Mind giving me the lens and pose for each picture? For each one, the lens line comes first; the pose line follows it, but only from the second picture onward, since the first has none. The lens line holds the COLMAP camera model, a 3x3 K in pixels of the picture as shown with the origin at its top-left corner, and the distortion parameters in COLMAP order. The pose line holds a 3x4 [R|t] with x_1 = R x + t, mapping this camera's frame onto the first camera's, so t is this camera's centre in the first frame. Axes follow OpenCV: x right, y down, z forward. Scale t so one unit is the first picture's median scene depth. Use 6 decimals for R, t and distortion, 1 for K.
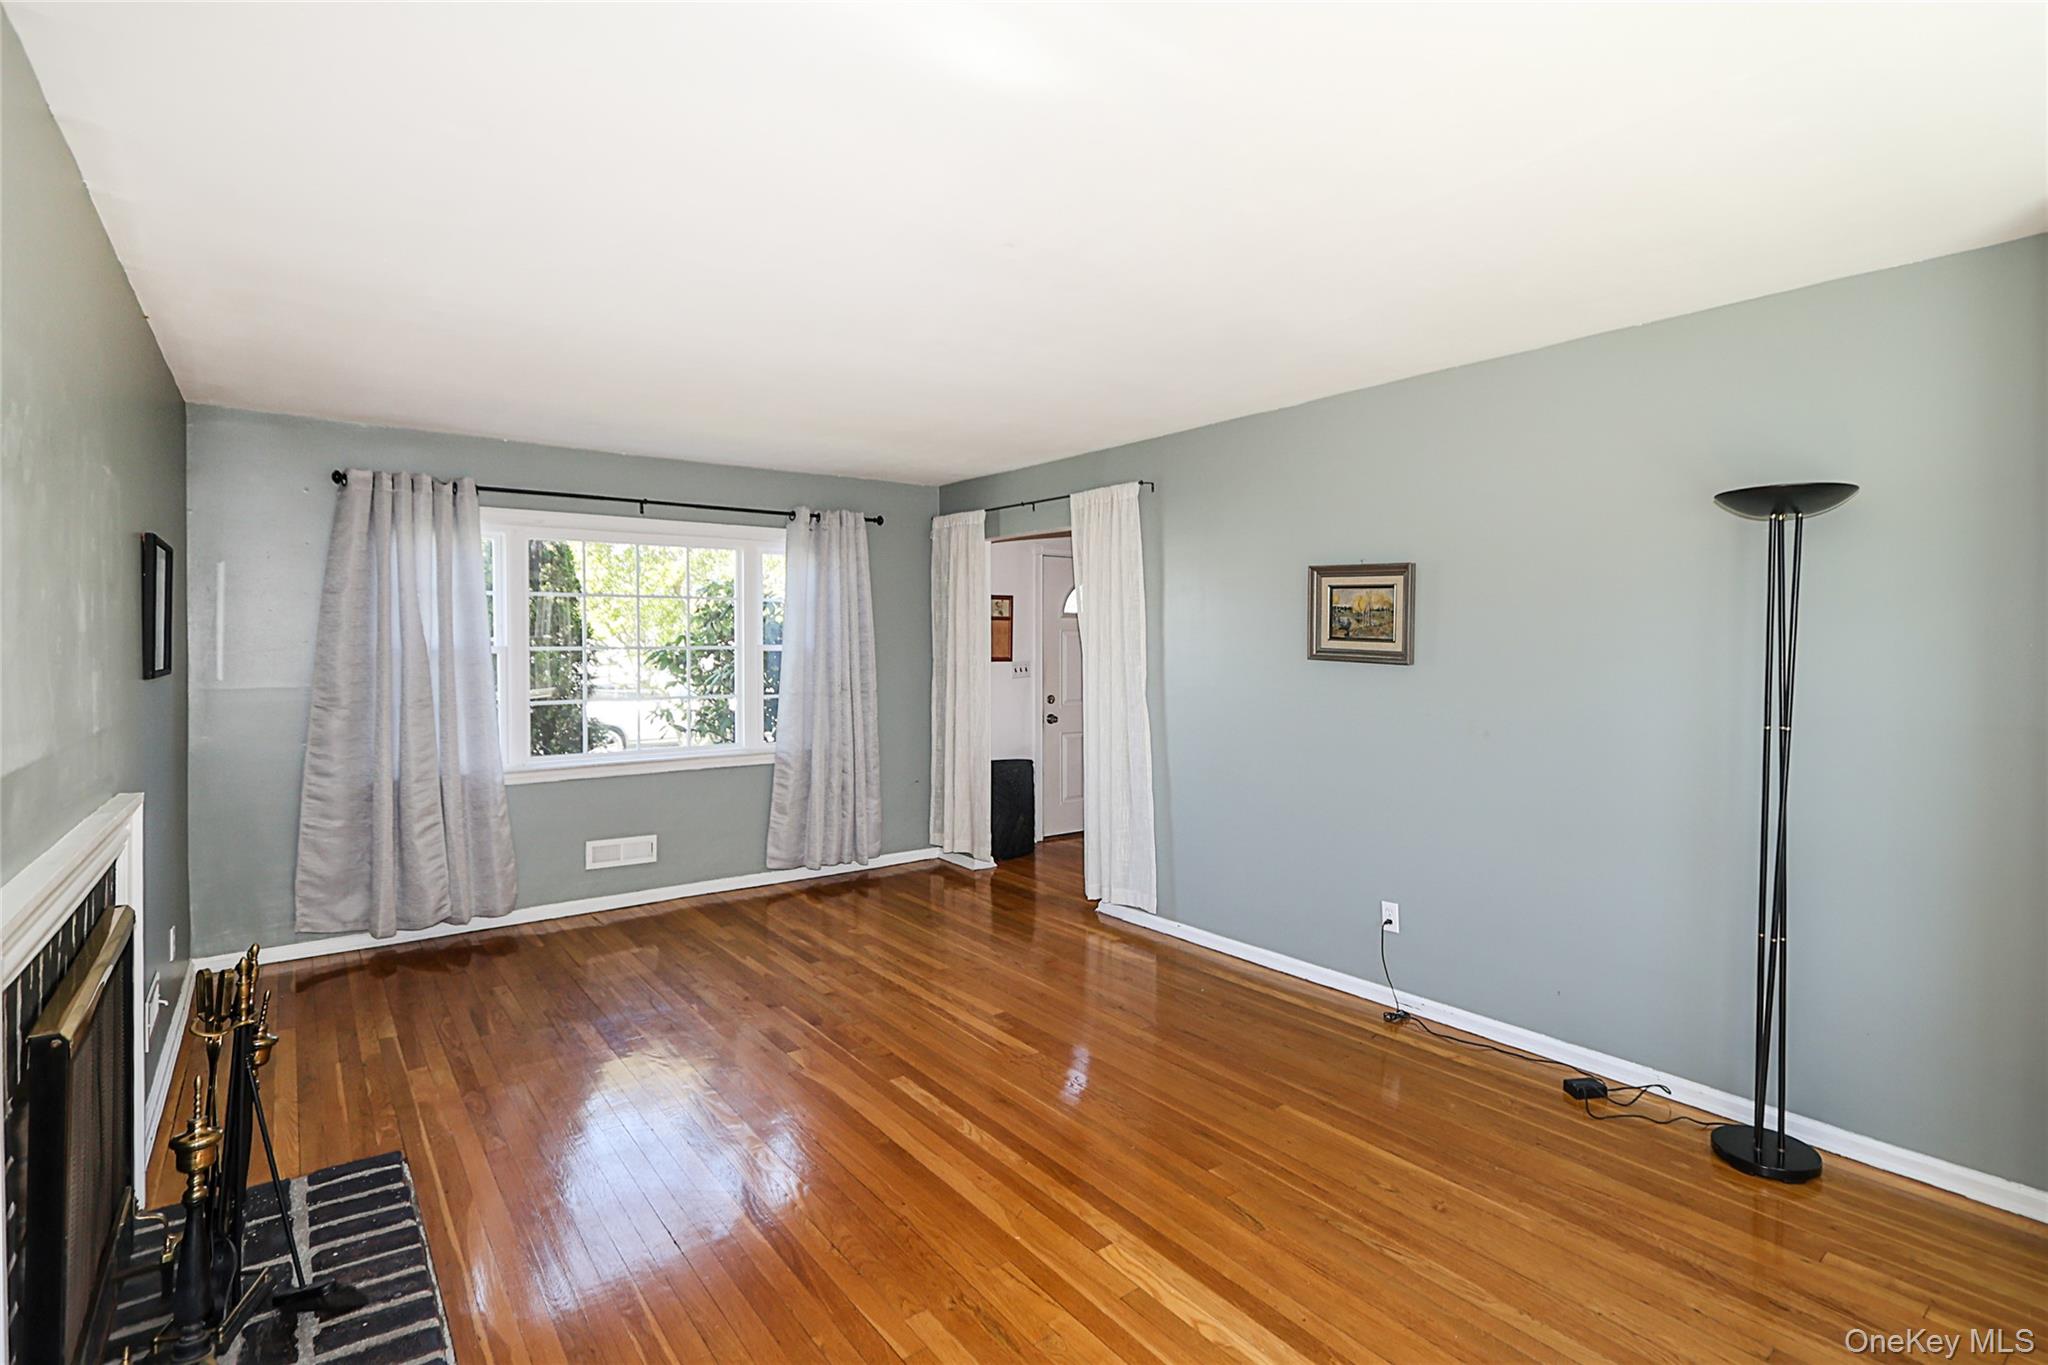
lens RADIAL K [[976.0, 0, 1019.7], [0, 976.0, 643.8], [0, 0, 1]] dist [-0.012427, 0.000409]
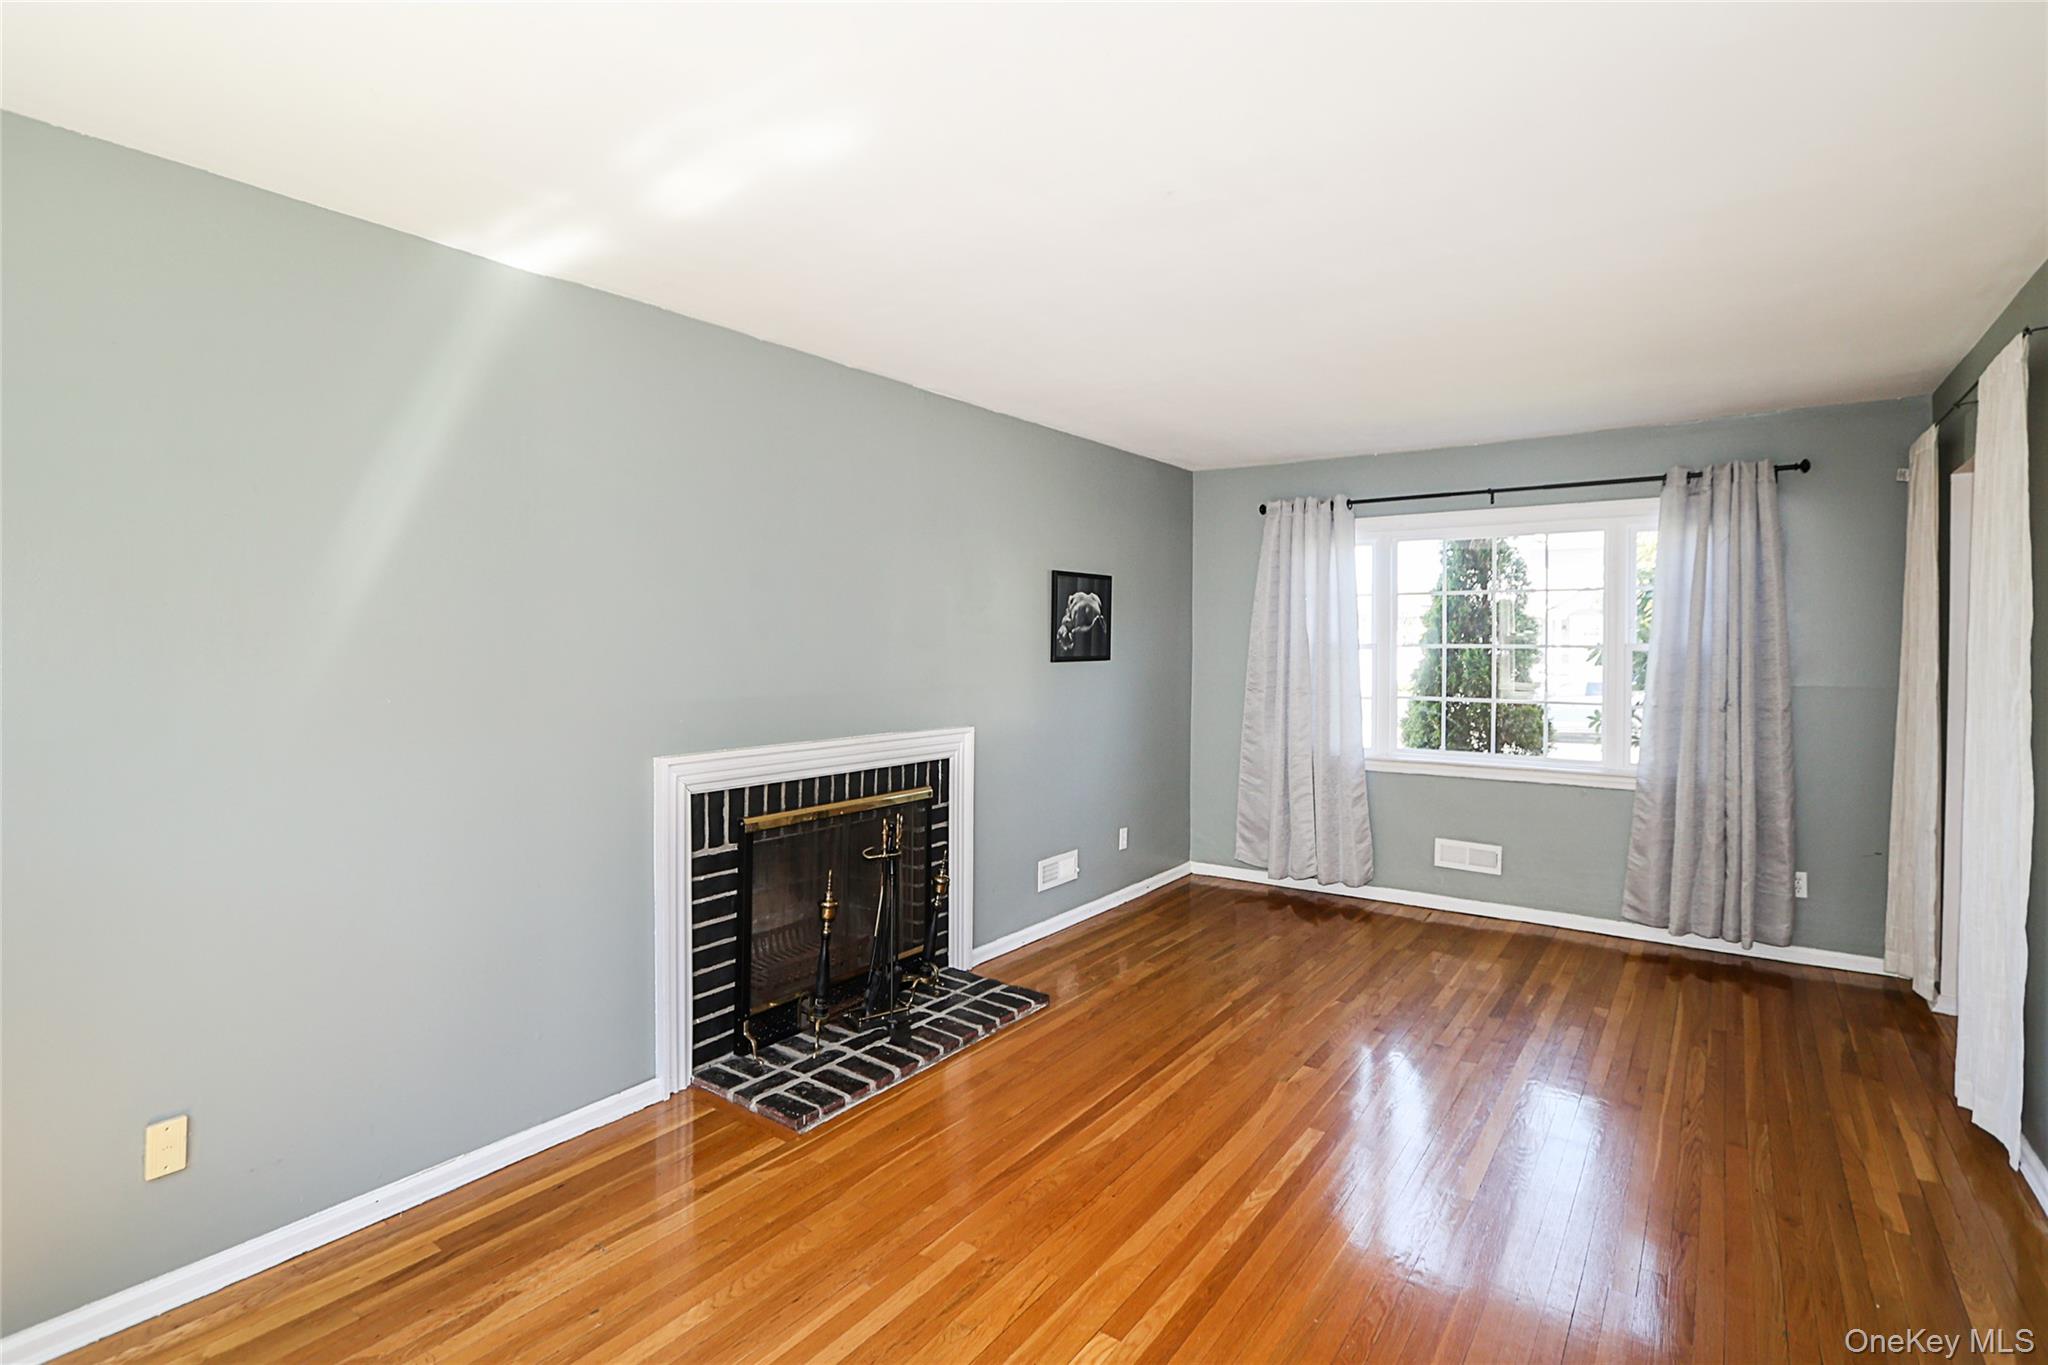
lens RADIAL K [[976.0, 0, 1019.7], [0, 976.0, 643.8], [0, 0, 1]] dist [-0.012427, 0.000409]
pose [[0.294362, 0.006526, -0.955672, 0.427924], [-0.004521, 0.999975, 0.005436, -0.001123], [0.955683, 0.002720, 0.294384, 0.320303]]
